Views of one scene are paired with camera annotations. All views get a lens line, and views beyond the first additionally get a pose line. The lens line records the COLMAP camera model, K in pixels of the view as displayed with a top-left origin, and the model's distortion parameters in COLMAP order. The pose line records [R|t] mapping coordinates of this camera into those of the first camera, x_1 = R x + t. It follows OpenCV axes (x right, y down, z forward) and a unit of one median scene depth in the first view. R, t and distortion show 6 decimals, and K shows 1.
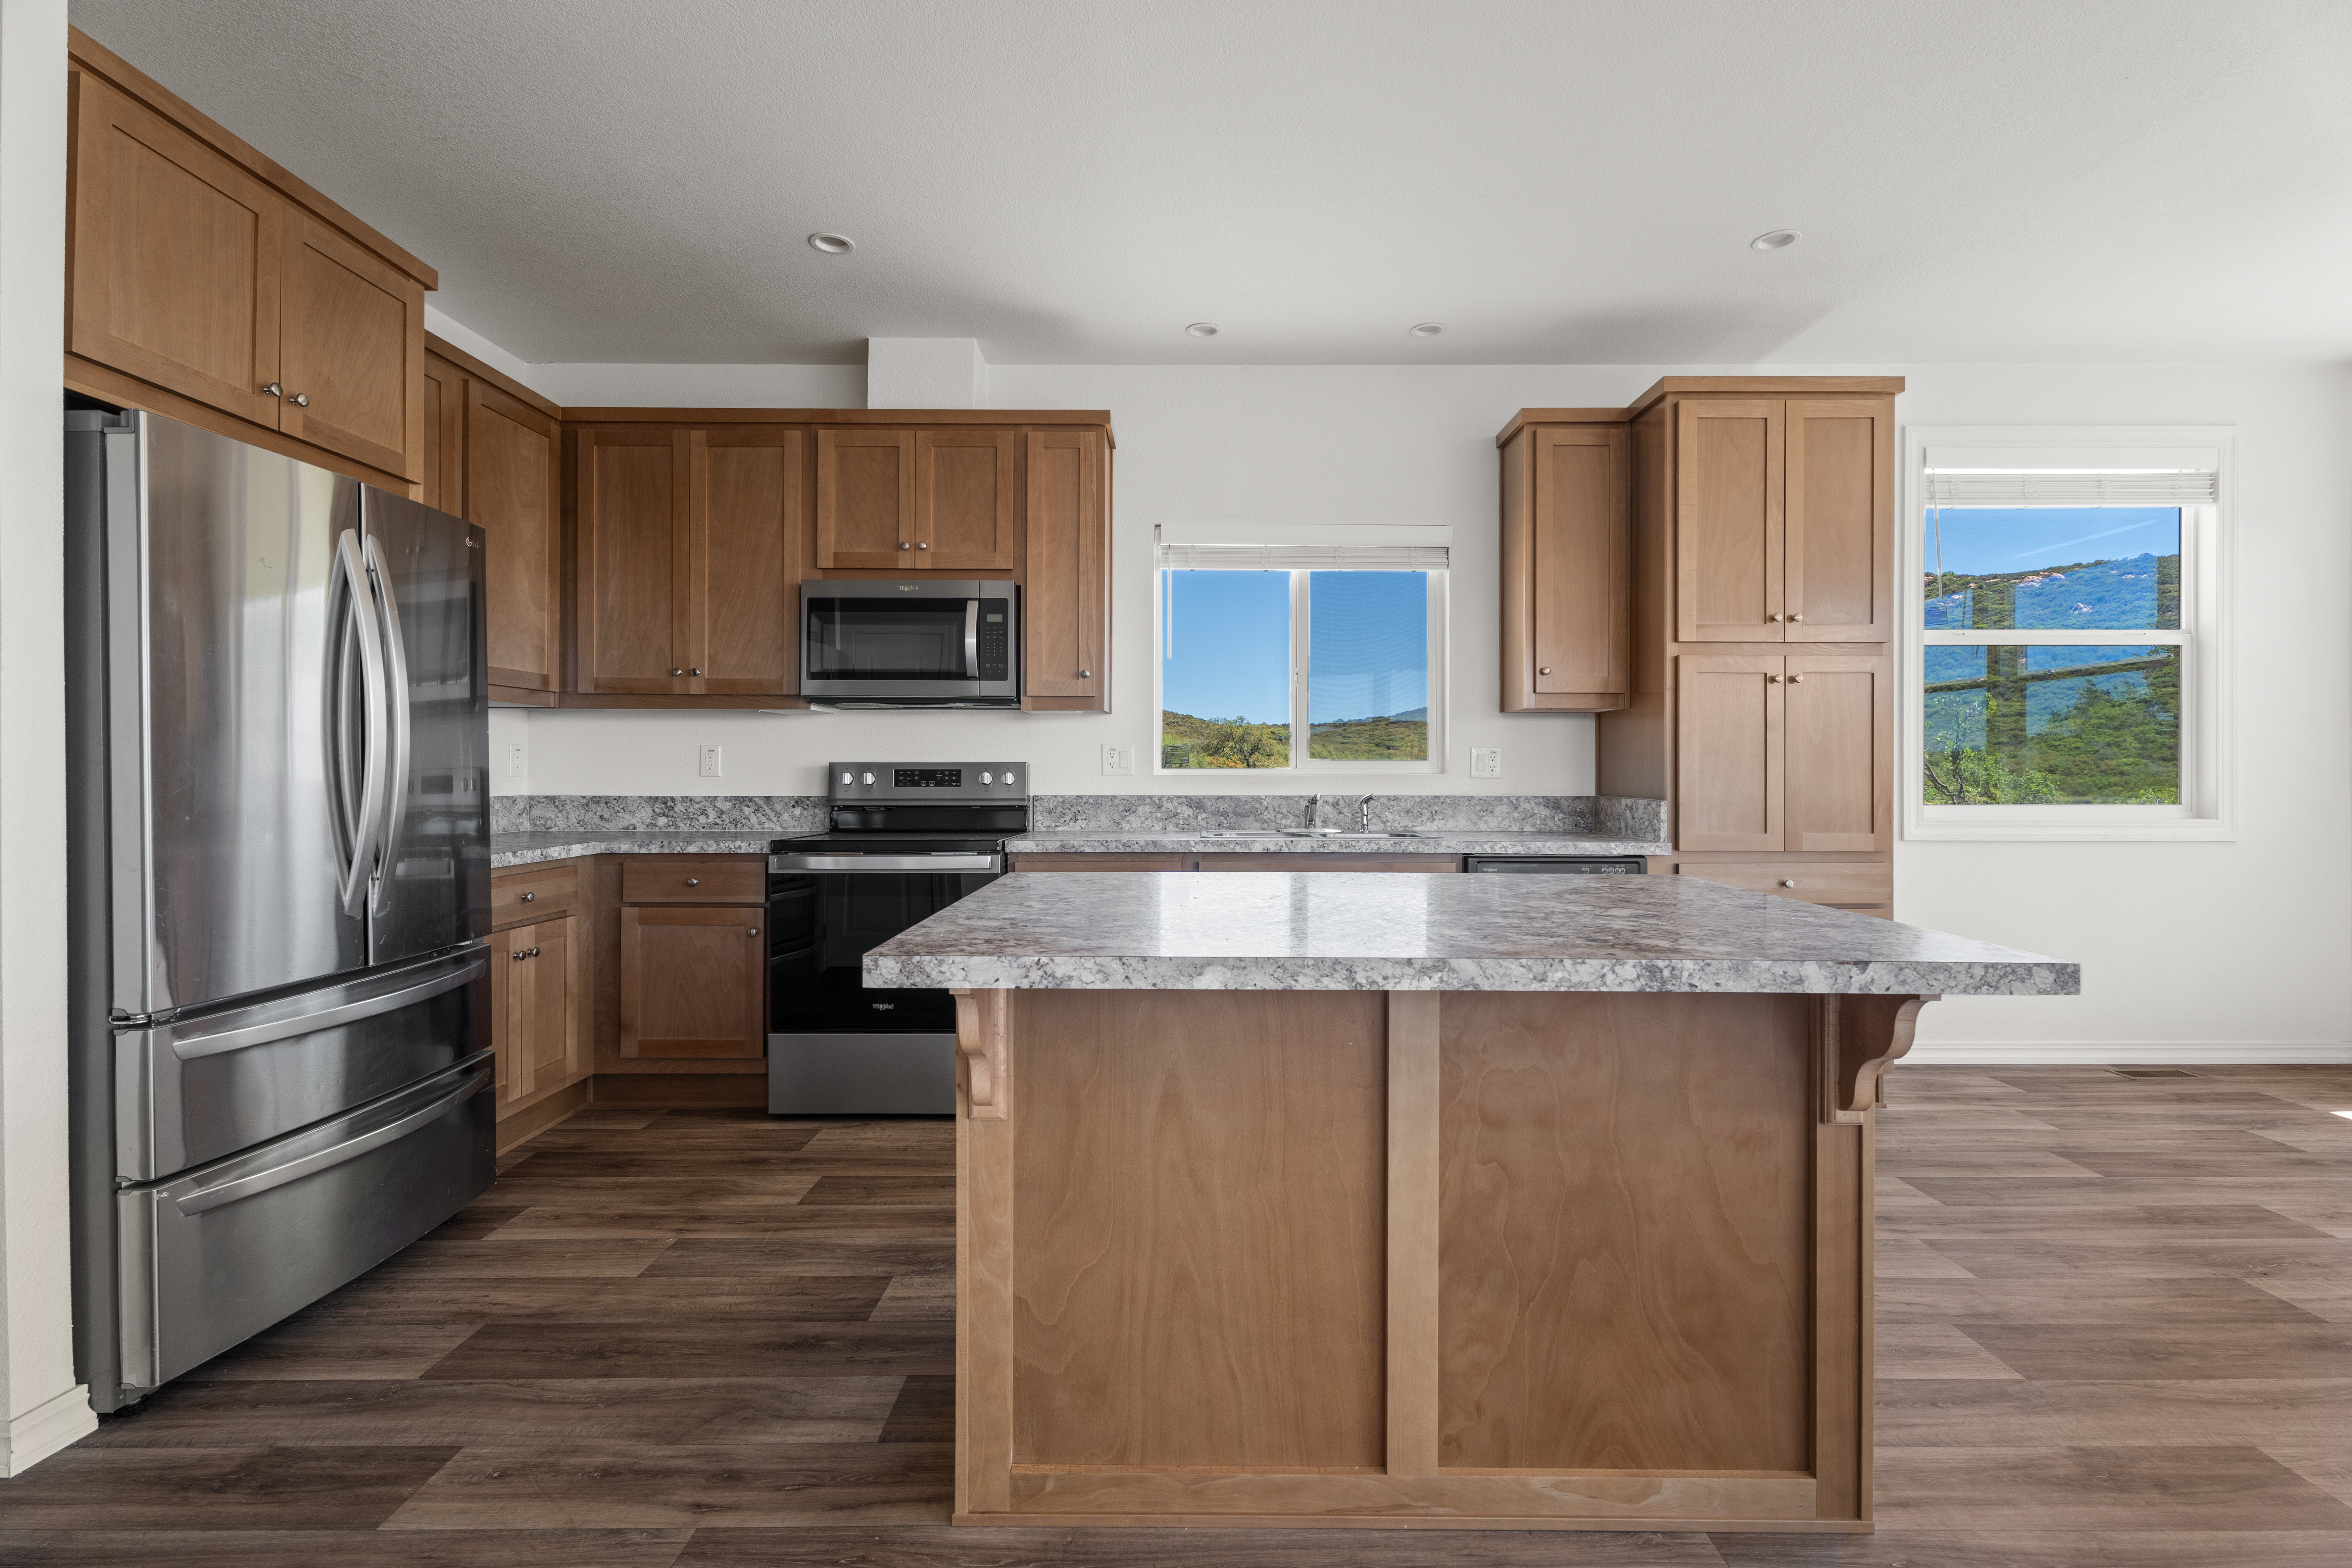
lens RADIAL K [[1061.4, 0, 1191.0], [0, 1061.4, 771.1], [0, 0, 1]] dist [0.003387, 0.000834]
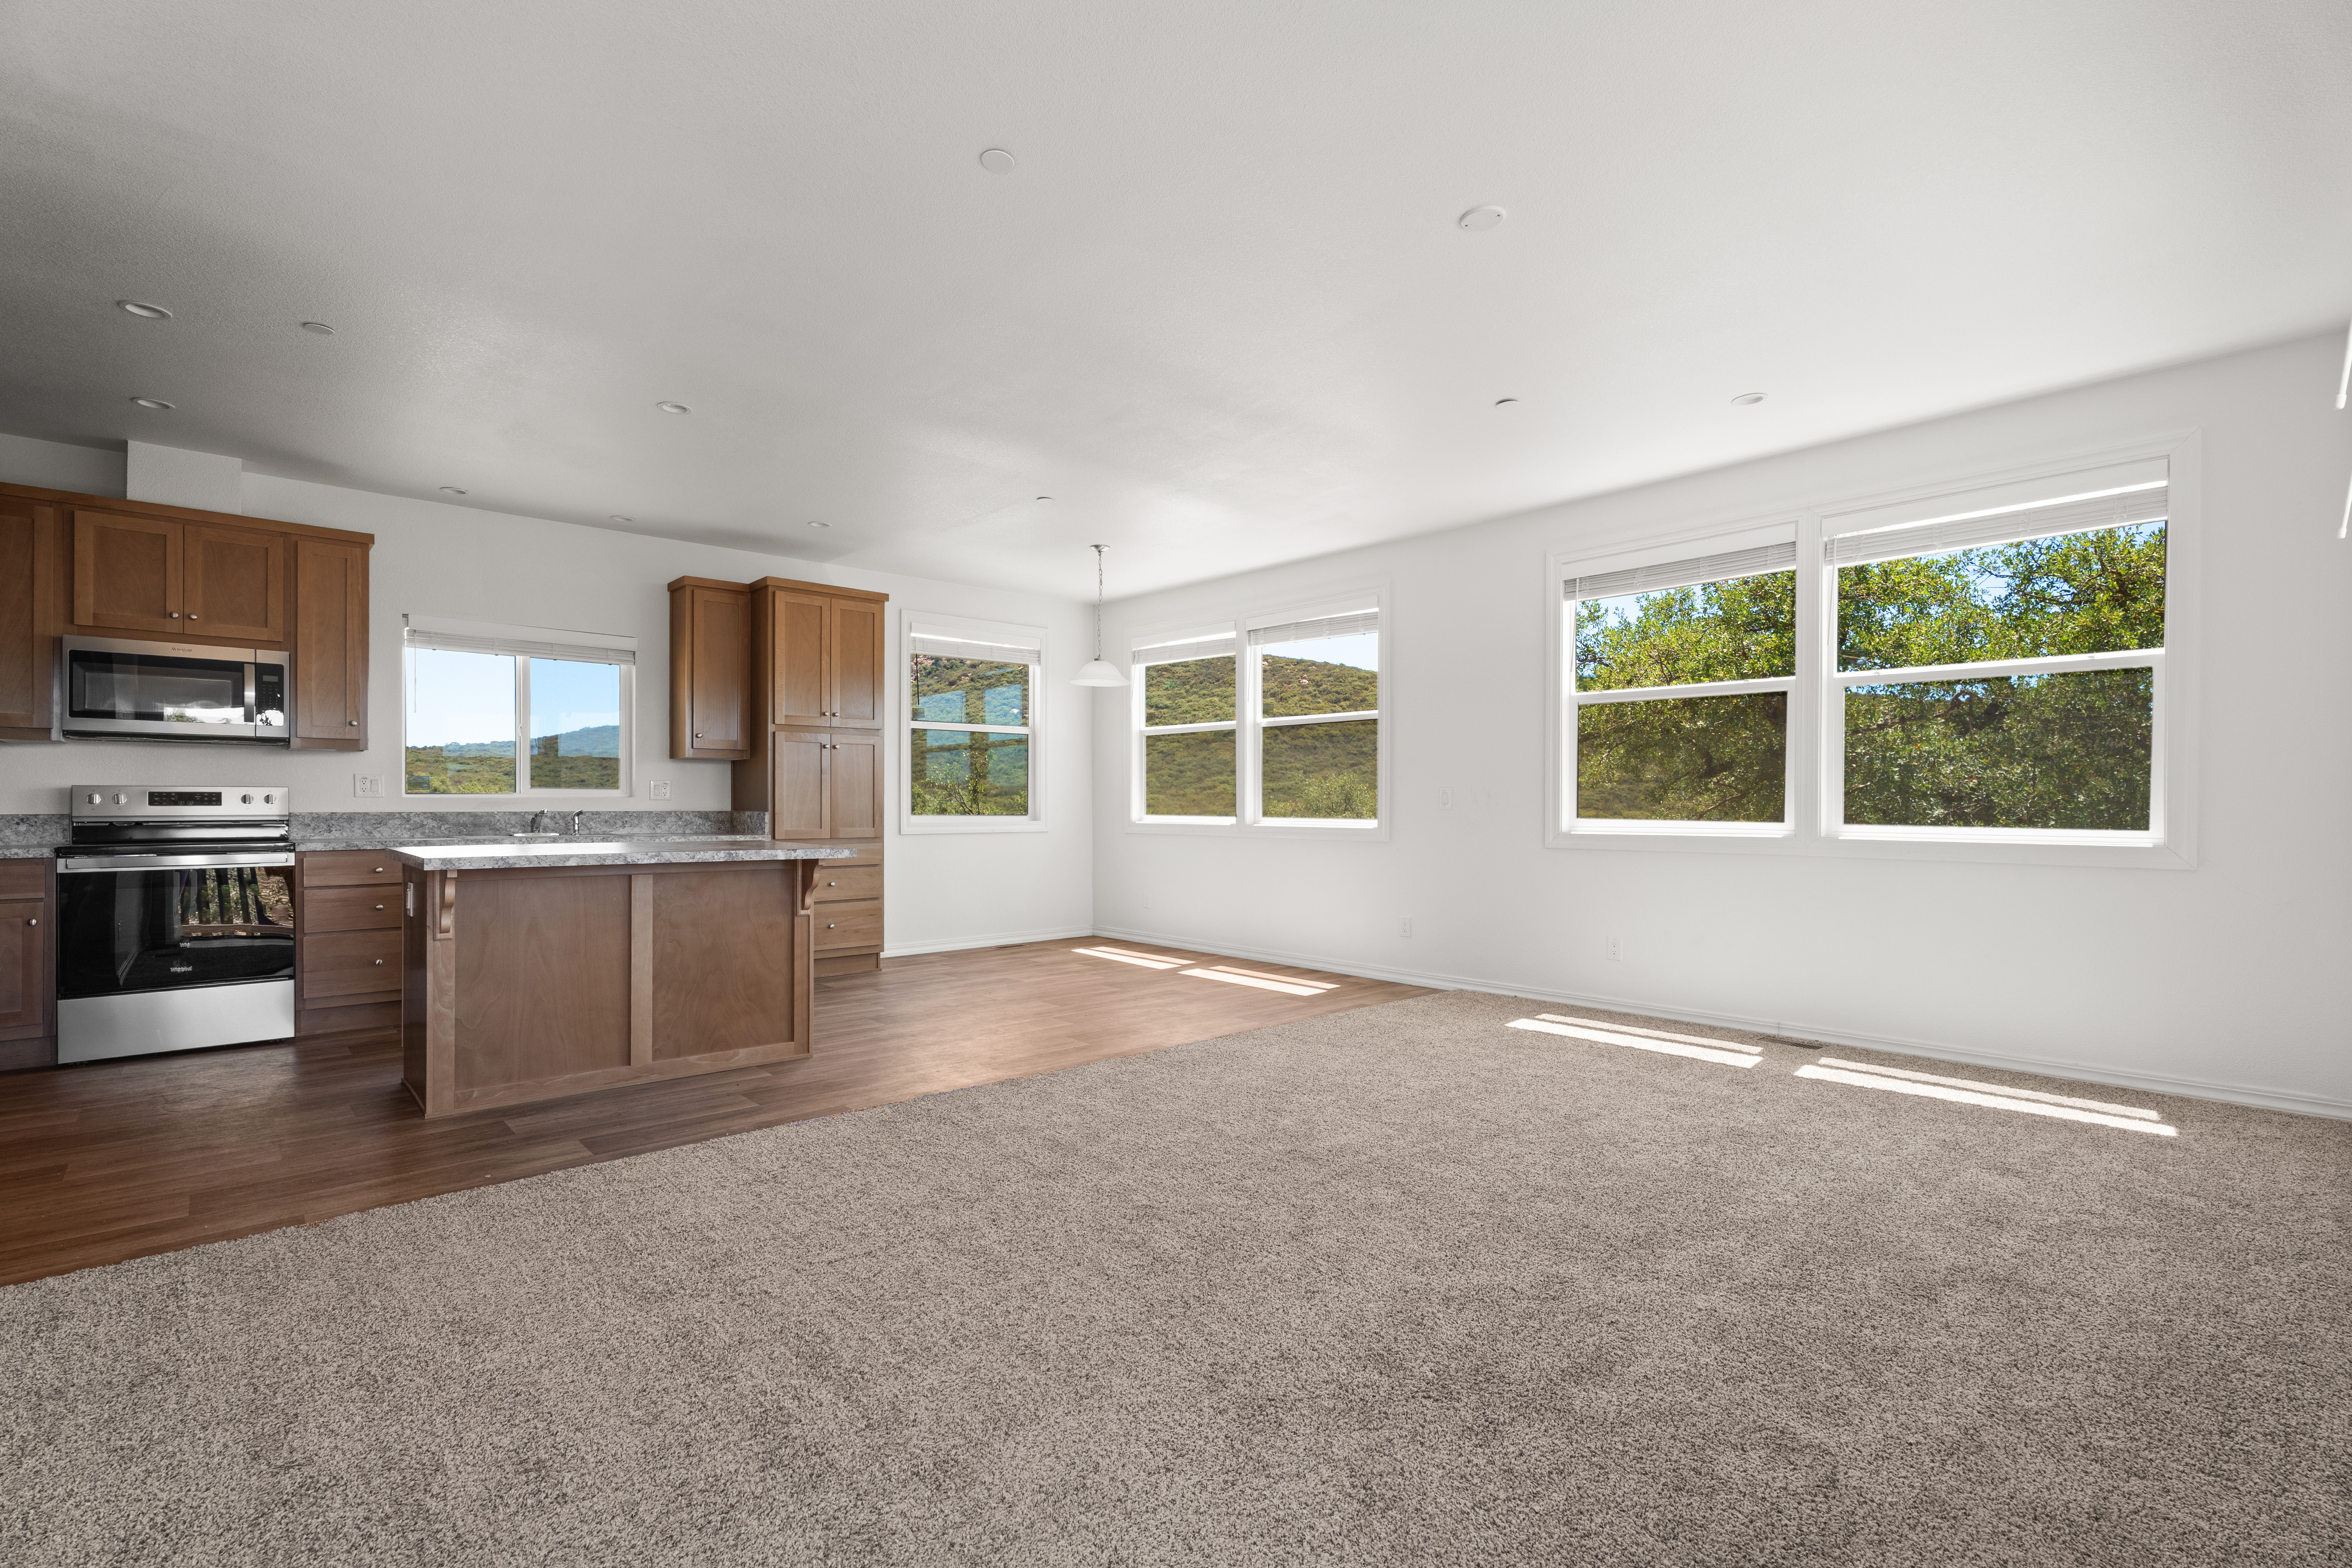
lens RADIAL K [[1060.1, 0, 1161.3], [0, 1060.1, 805.3], [0, 0, 1]] dist [0.000608, -0.000003]
pose [[0.747009, -0.001327, 0.664813, -0.233286], [-0.000114, 0.999998, 0.002123, 0.012044], [-0.664814, -0.001662, 0.747007, -0.733890]]
